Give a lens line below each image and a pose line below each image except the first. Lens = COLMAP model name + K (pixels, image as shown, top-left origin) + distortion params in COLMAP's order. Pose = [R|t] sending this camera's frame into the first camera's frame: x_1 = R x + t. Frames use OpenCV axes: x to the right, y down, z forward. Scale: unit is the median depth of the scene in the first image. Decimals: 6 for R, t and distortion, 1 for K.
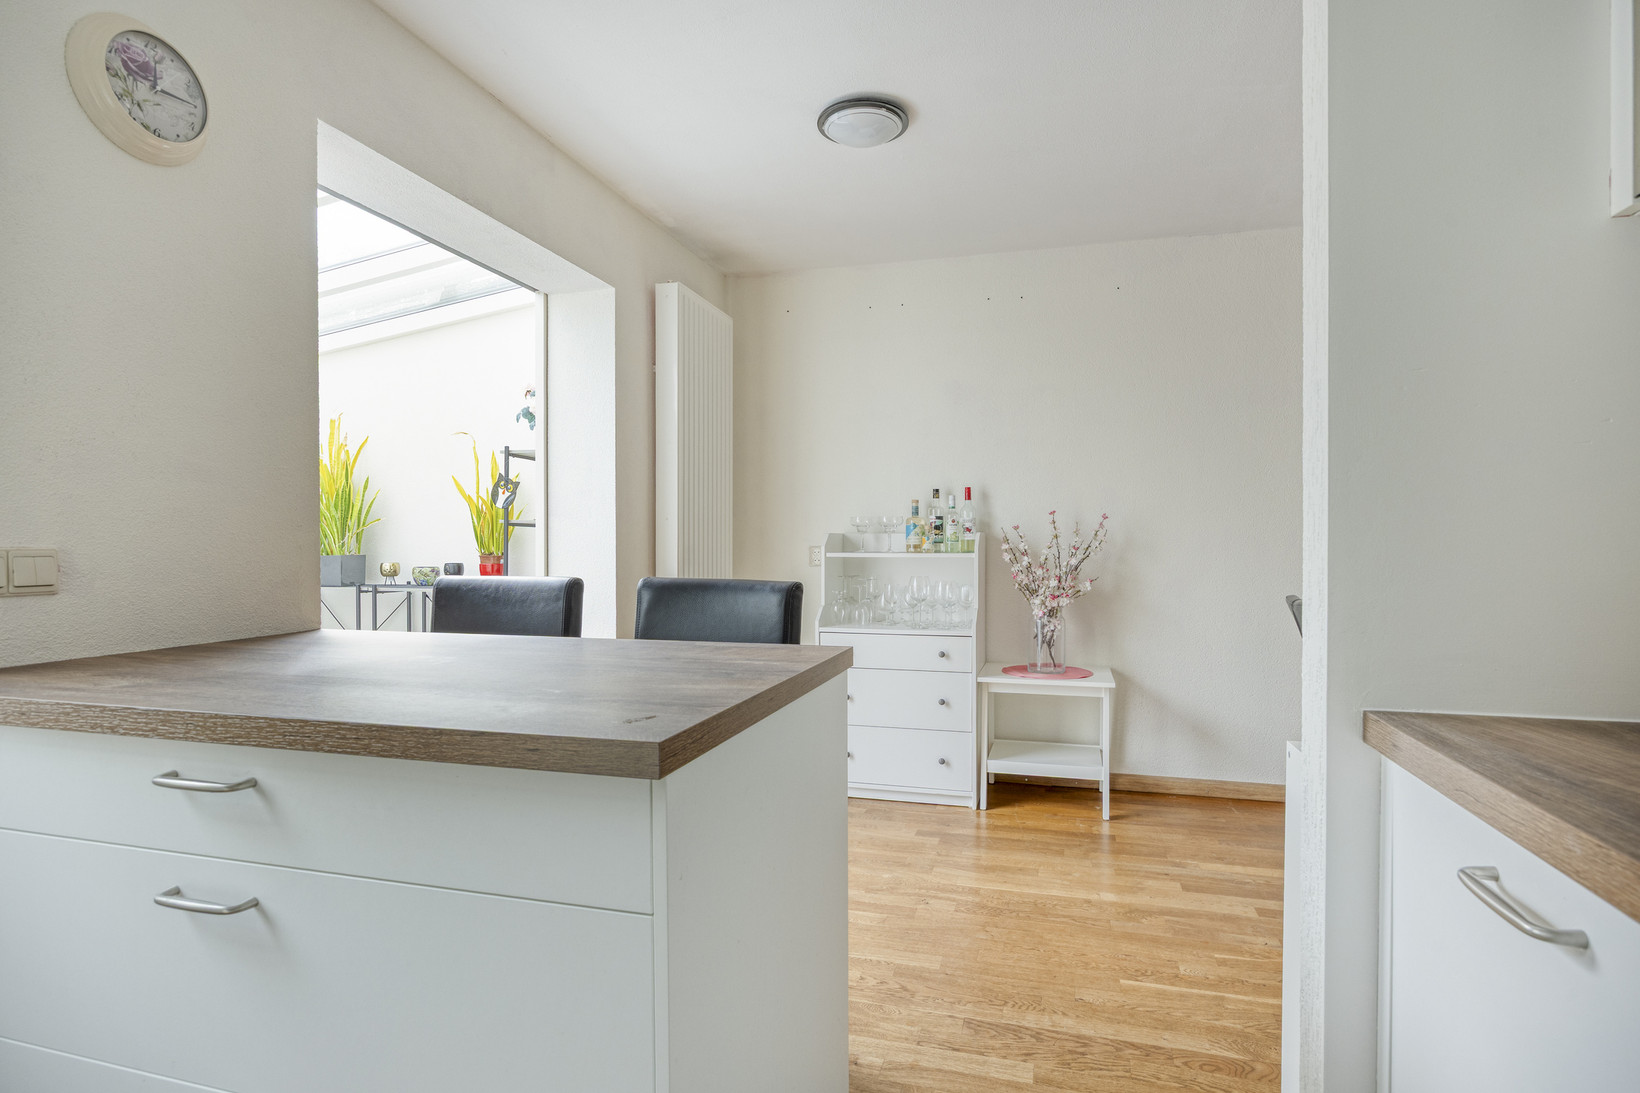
lens RADIAL K [[876.4, 0, 820.1], [0, 876.4, 549.2], [0, 0, 1]] dist [-0.002056, -0.002352]
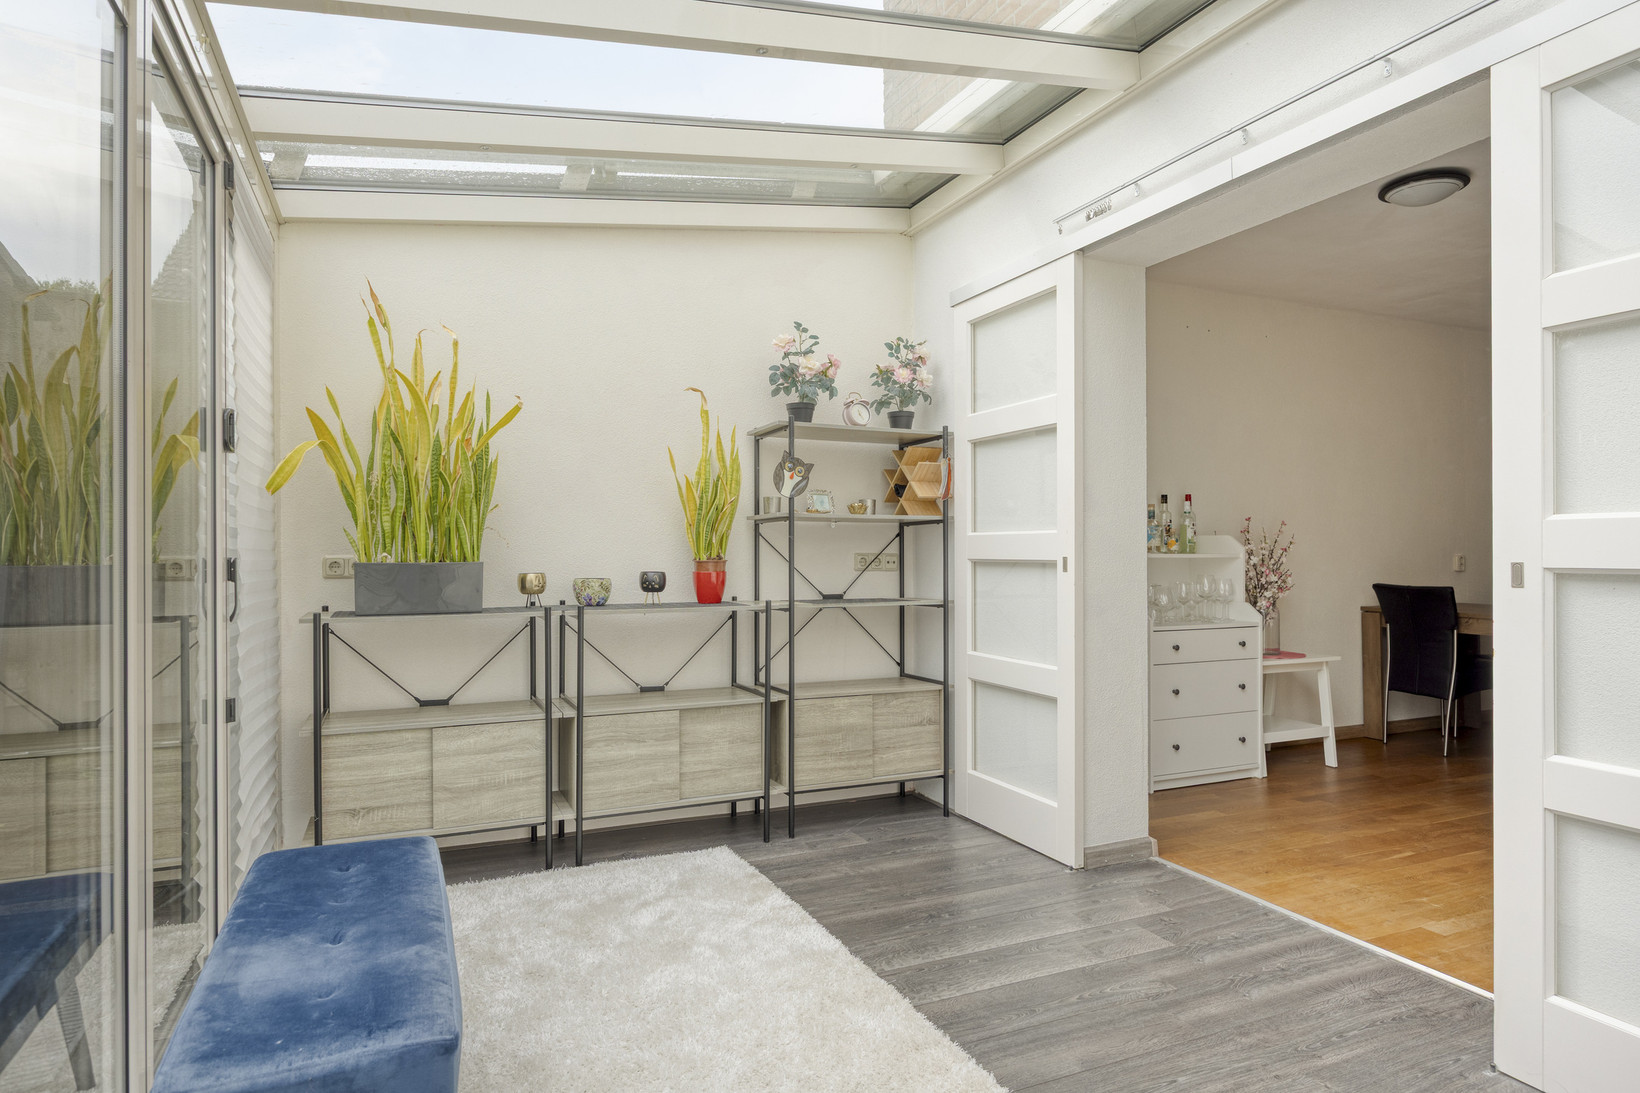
lens RADIAL K [[915.9, 0, 825.3], [0, 915.9, 560.8], [0, 0, 1]] dist [0.000327, 0.001864]
pose [[0.763583, -0.004912, 0.645691, -0.853905], [0.008619, 0.999960, -0.002586, 0.010713], [-0.645652, 0.007540, 0.763594, 0.375271]]
